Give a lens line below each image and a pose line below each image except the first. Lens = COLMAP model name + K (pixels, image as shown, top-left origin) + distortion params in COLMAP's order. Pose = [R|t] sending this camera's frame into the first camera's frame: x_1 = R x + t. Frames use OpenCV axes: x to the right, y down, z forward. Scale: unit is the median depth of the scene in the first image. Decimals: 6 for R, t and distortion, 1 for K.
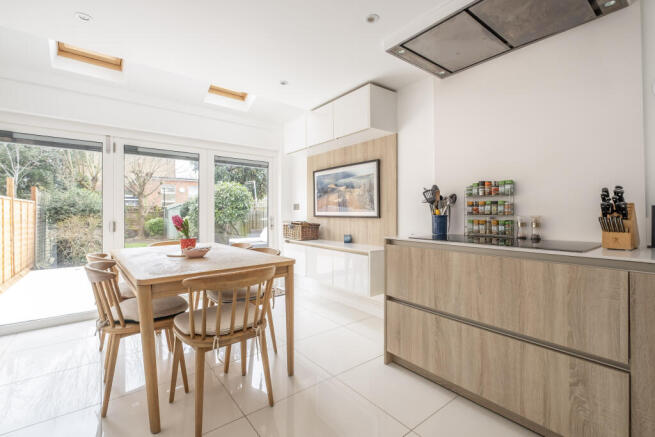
lens RADIAL K [[291.2, 0, 327.0], [0, 291.2, 214.2], [0, 0, 1]] dist [0.001637, 0.000120]
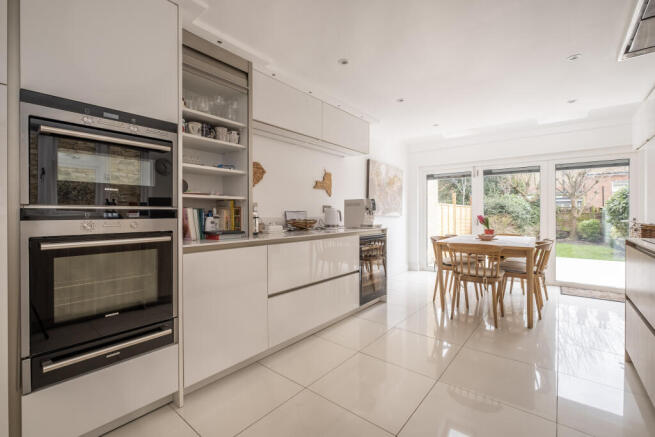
lens RADIAL K [[291.2, 0, 327.0], [0, 291.2, 214.2], [0, 0, 1]] dist [0.001637, 0.000120]
pose [[0.225995, 0.002844, -0.974124, 0.136112], [-0.006314, 0.999979, 0.001454, 0.000094], [0.974108, 0.005822, 0.226008, -0.035966]]
